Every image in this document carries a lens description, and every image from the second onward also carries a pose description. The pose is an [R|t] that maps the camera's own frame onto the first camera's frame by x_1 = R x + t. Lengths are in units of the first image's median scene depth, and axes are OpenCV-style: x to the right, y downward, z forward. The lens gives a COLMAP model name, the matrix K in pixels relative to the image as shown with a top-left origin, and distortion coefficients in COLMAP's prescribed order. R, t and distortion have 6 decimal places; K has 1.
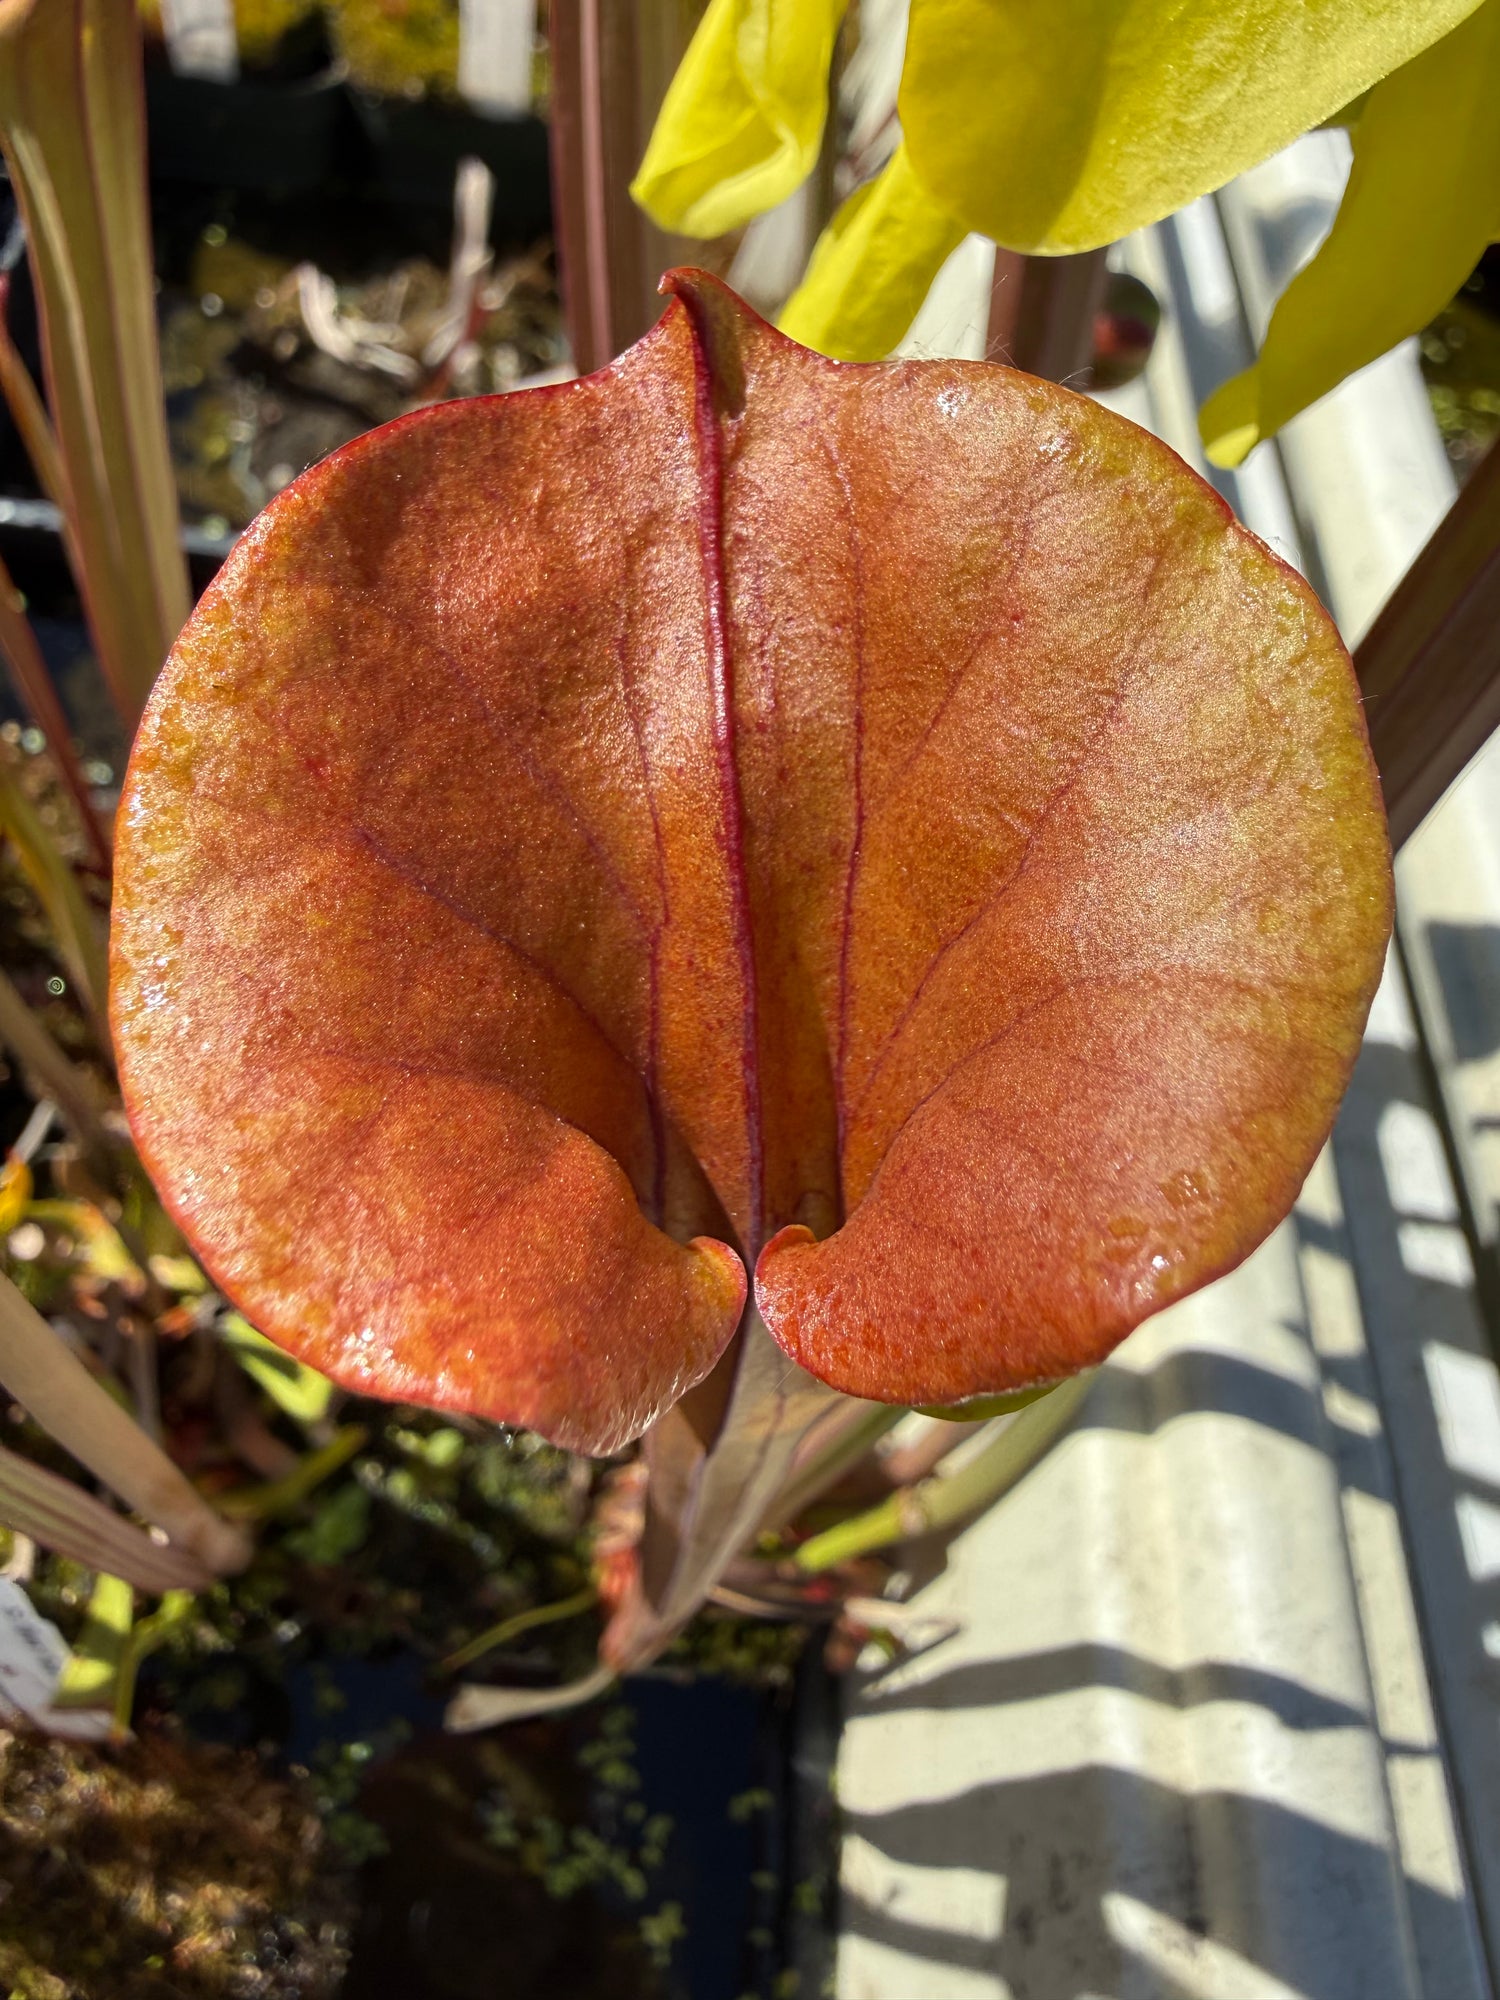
lens RADIAL K [[1575.9, 0, 750.0], [0, 1575.9, 1000.0], [0, 0, 1]] dist [-0.001979, 0.000055]
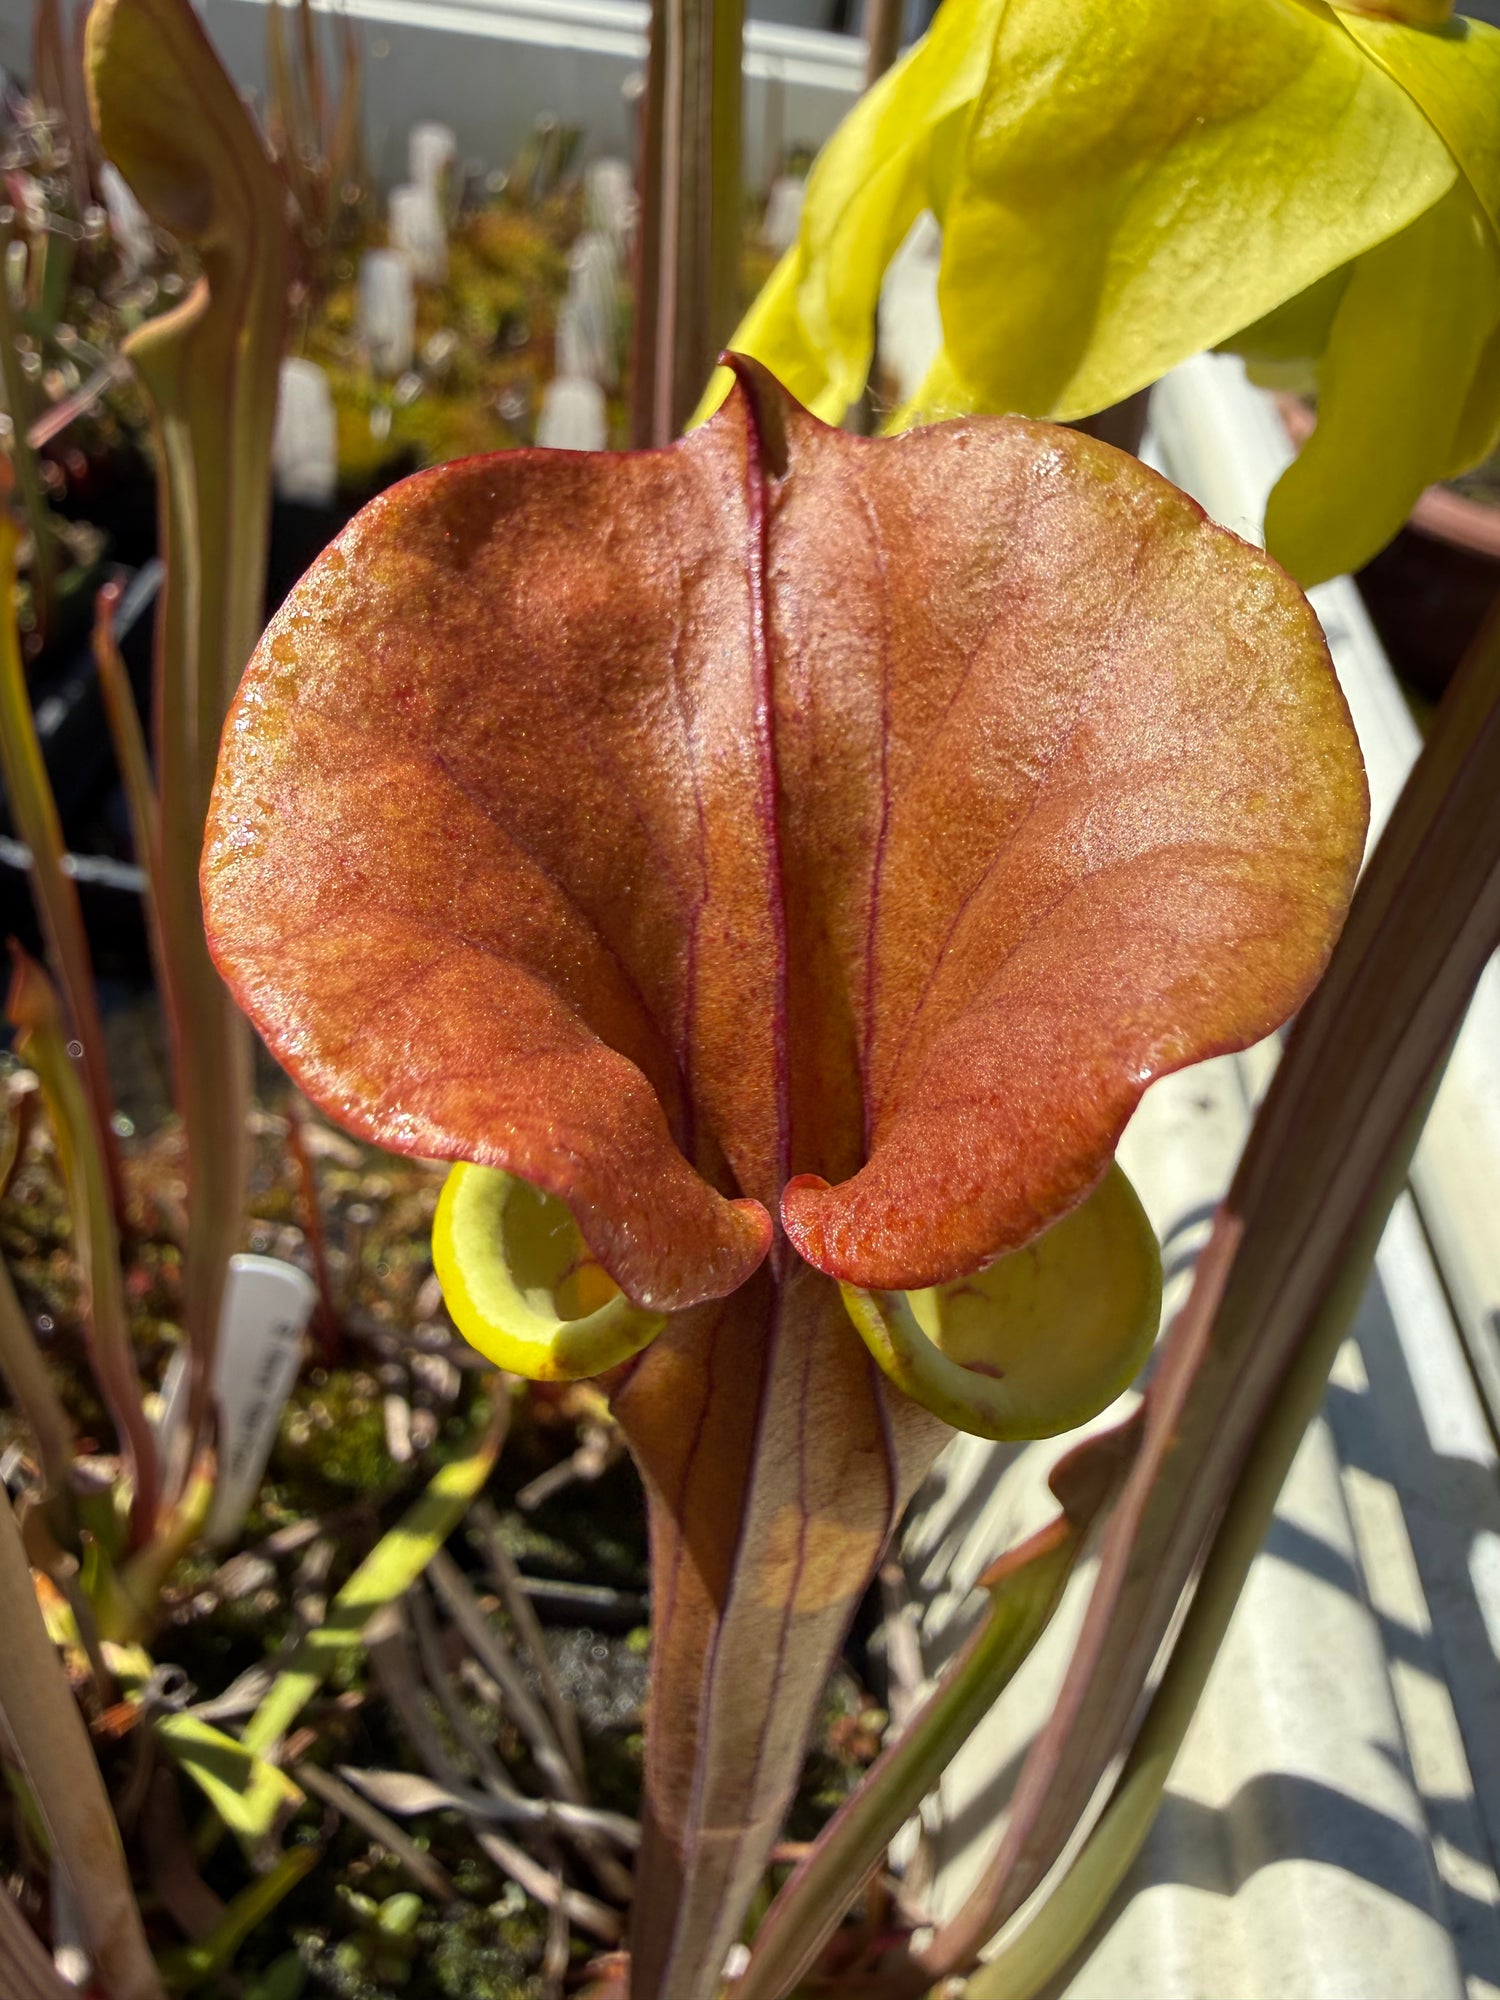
lens RADIAL K [[1670.2, 0, 750.0], [0, 1670.2, 1000.0], [0, 0, 1]] dist [0.006864, -0.000602]
pose [[0.999548, 0.021950, -0.020565, 0.002355], [-0.027197, 0.951579, -0.306199, 0.385444], [0.012848, 0.306620, 0.951745, -0.065638]]
